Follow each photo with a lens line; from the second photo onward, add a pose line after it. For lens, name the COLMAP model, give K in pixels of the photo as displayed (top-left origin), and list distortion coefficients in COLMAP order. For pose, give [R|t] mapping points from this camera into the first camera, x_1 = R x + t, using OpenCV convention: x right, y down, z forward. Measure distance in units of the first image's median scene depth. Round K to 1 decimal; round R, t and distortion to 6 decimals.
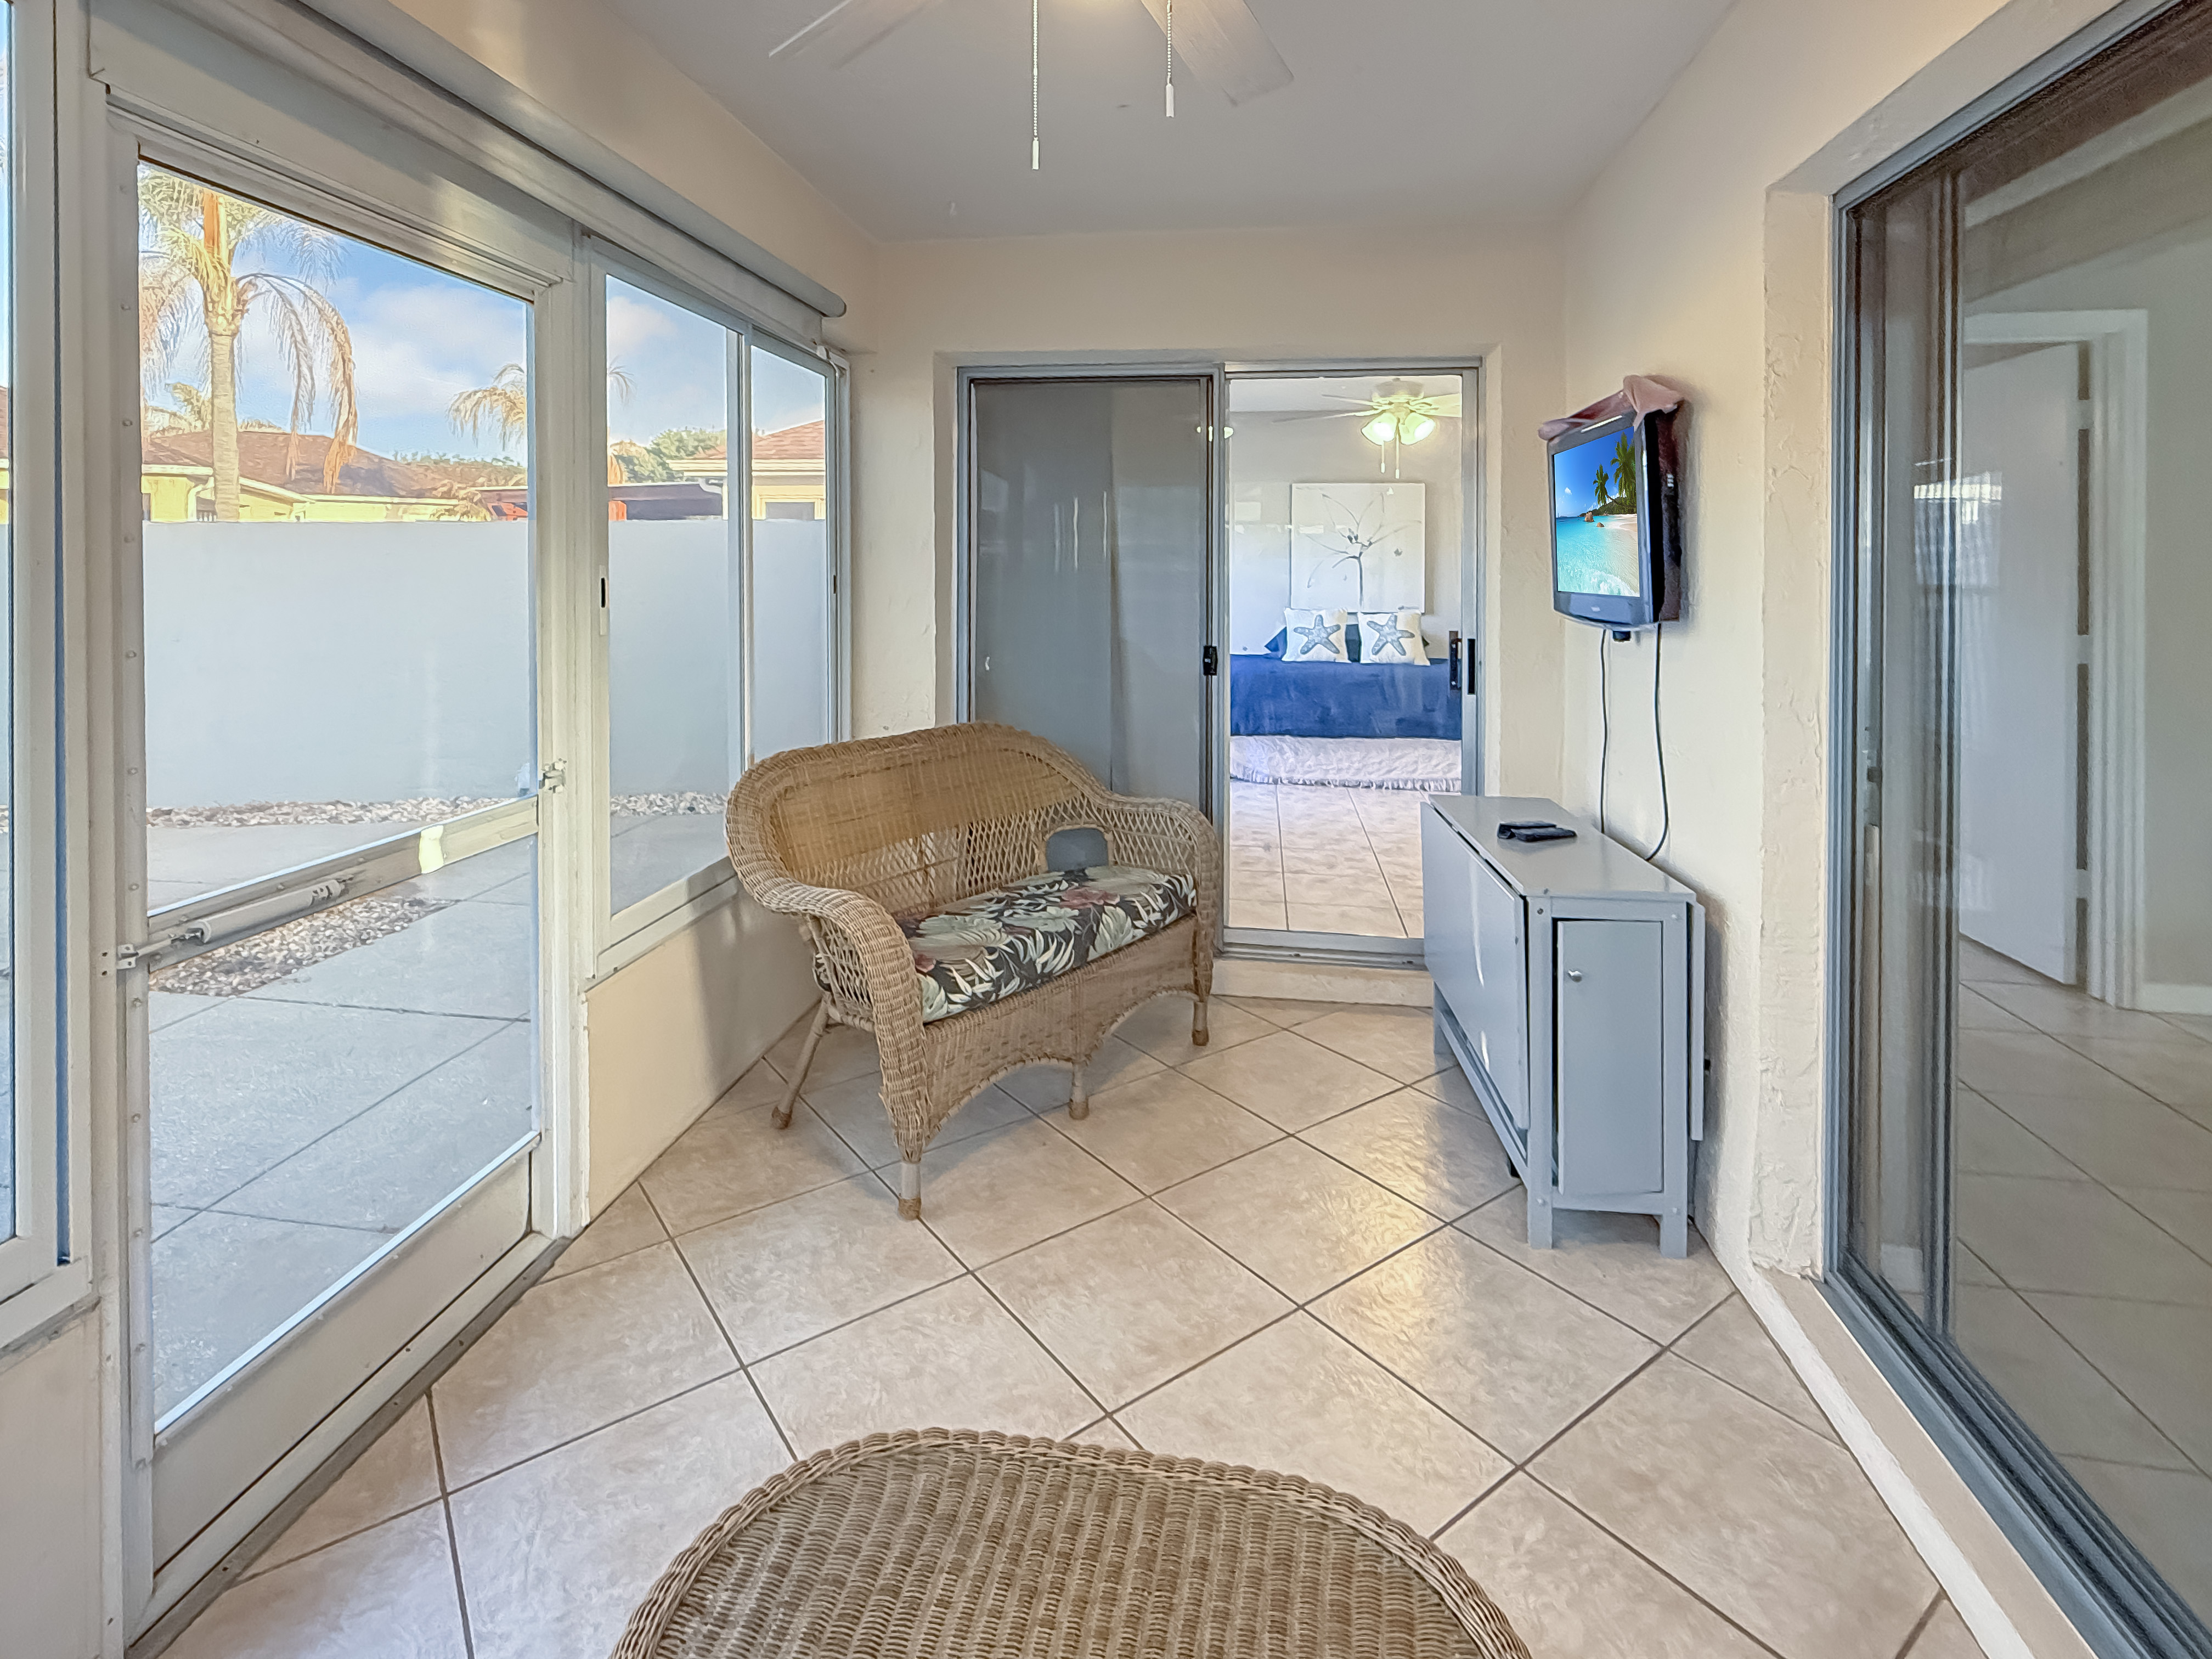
lens RADIAL K [[1075.7, 0, 1106.0], [0, 1075.7, 829.5], [0, 0, 1]] dist [0.000108, 0.000039]
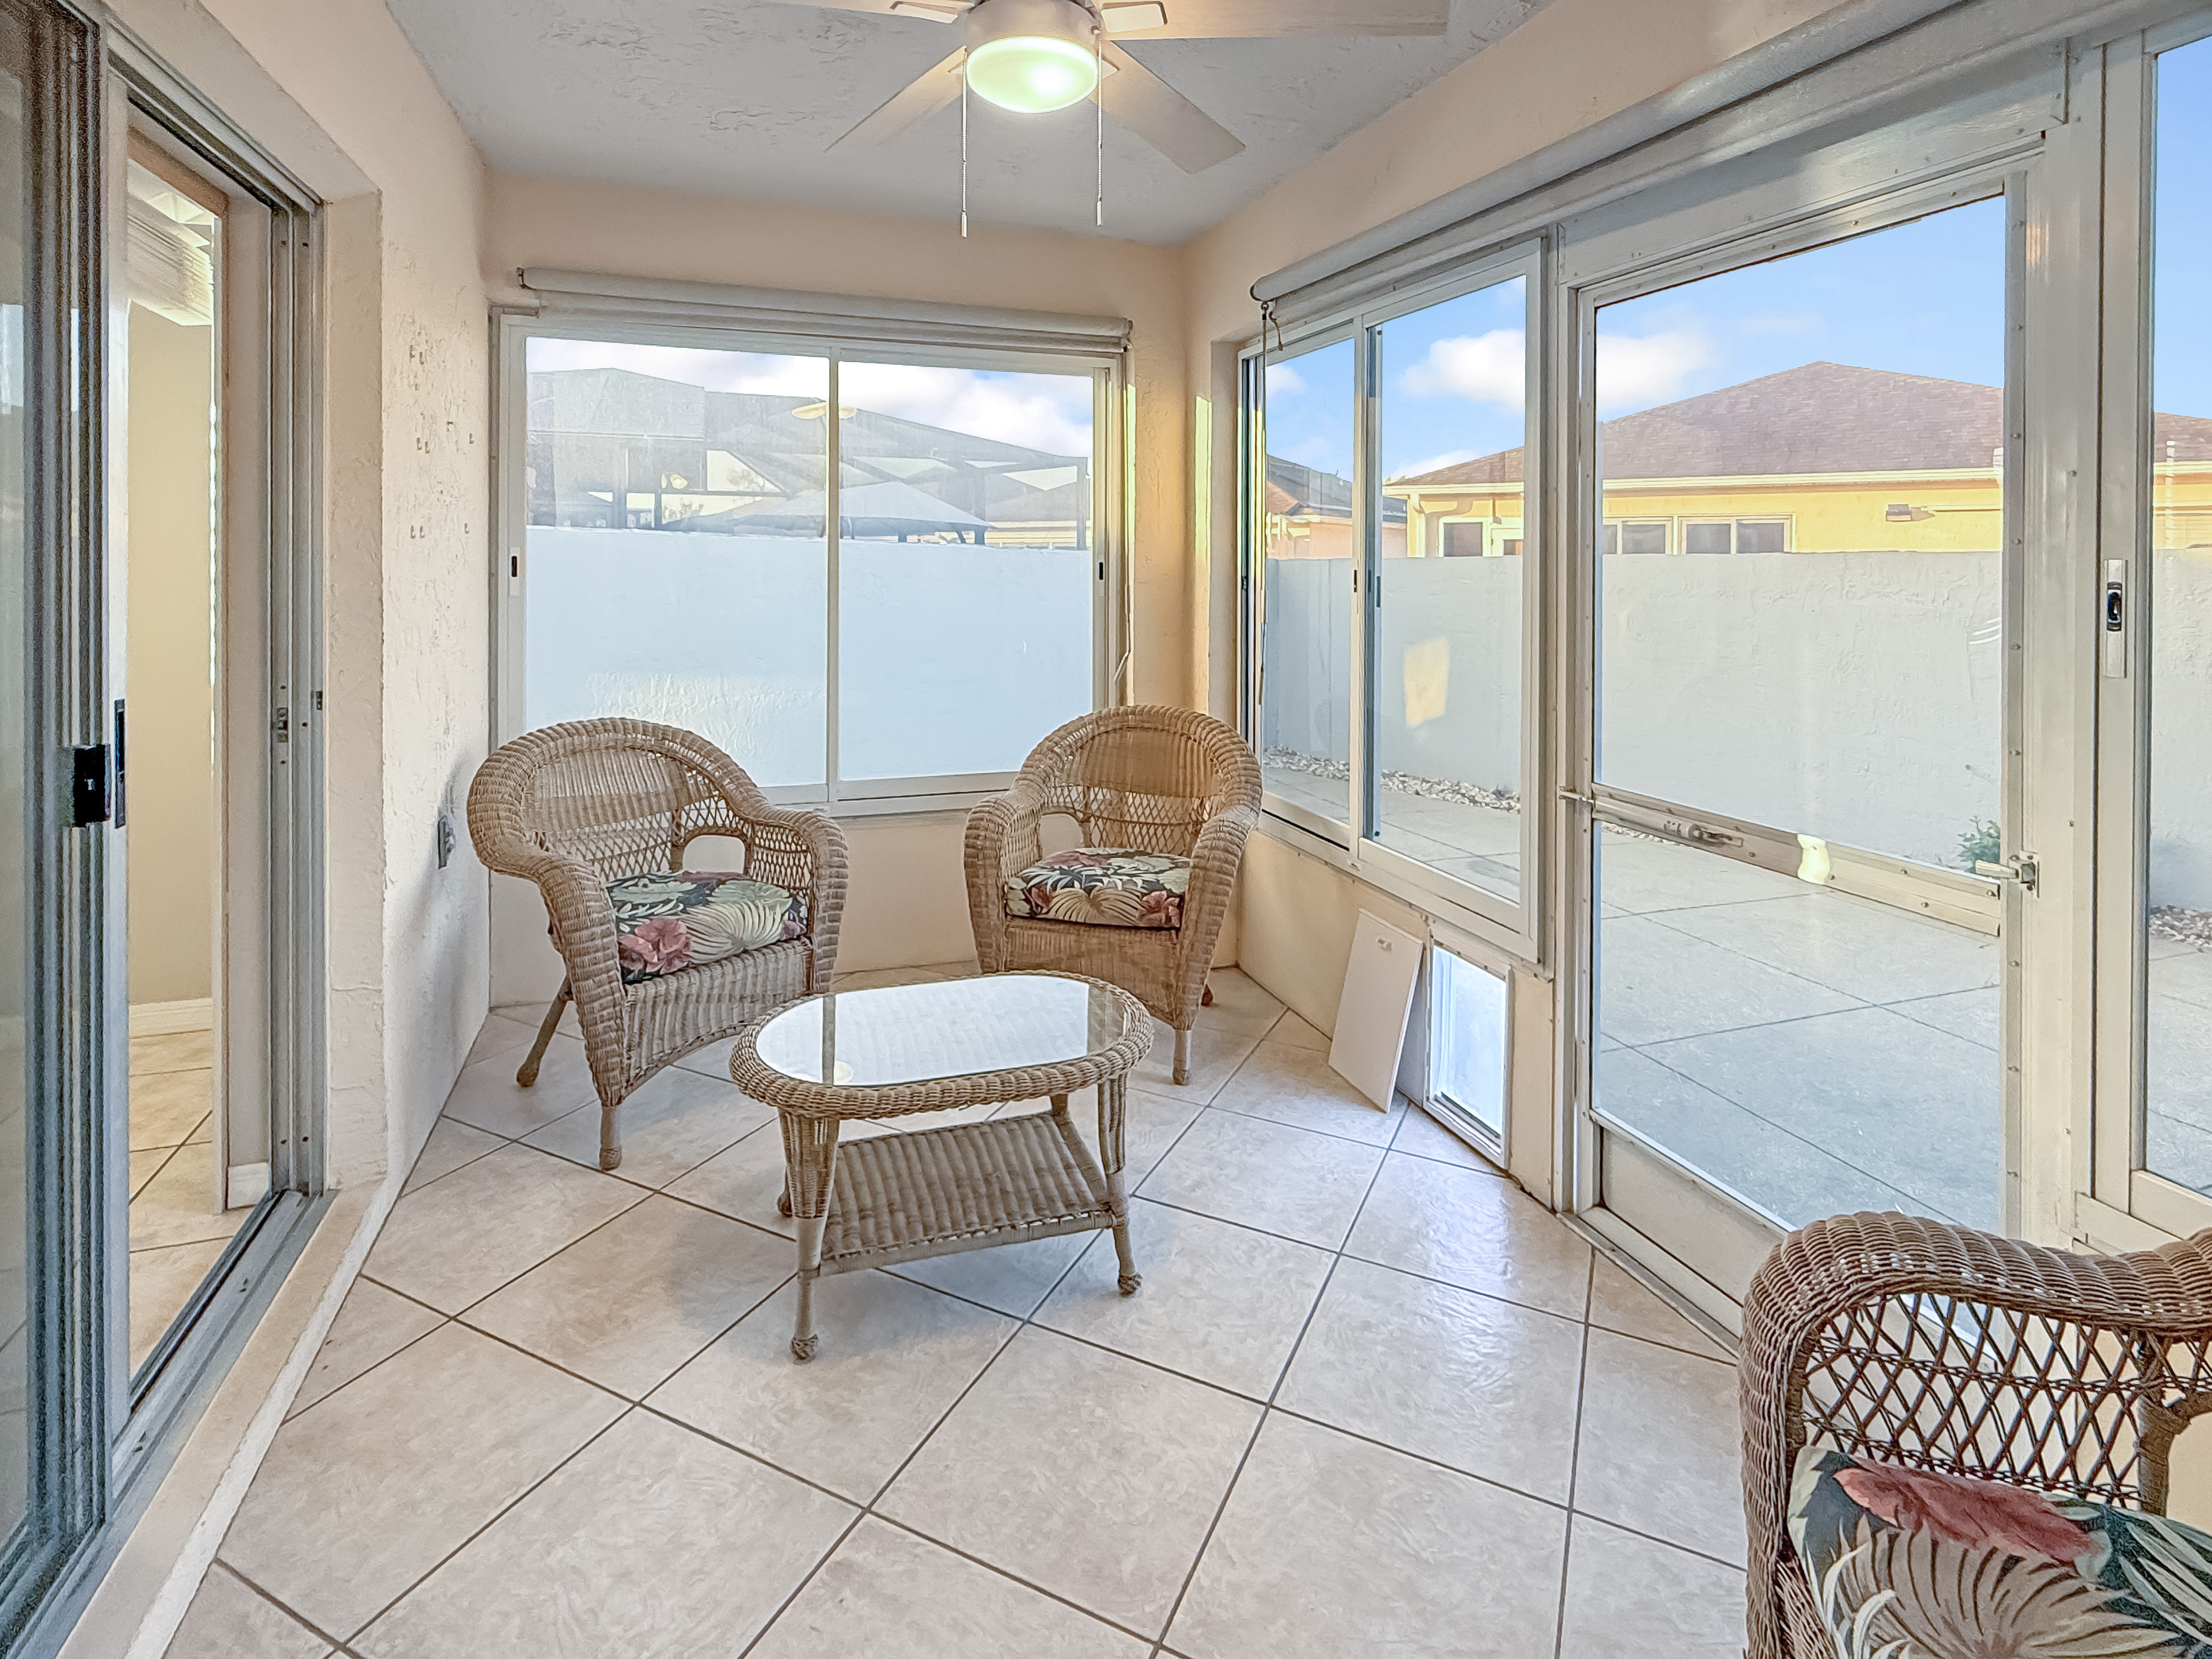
lens RADIAL K [[1075.7, 0, 1106.0], [0, 1075.7, 829.5], [0, 0, 1]] dist [0.000108, 0.000039]
pose [[-0.887697, 0.107153, -0.447786, 0.356705], [-0.111261, 0.893799, 0.434447, -0.352308], [0.446783, 0.435478, -0.781501, 1.461111]]
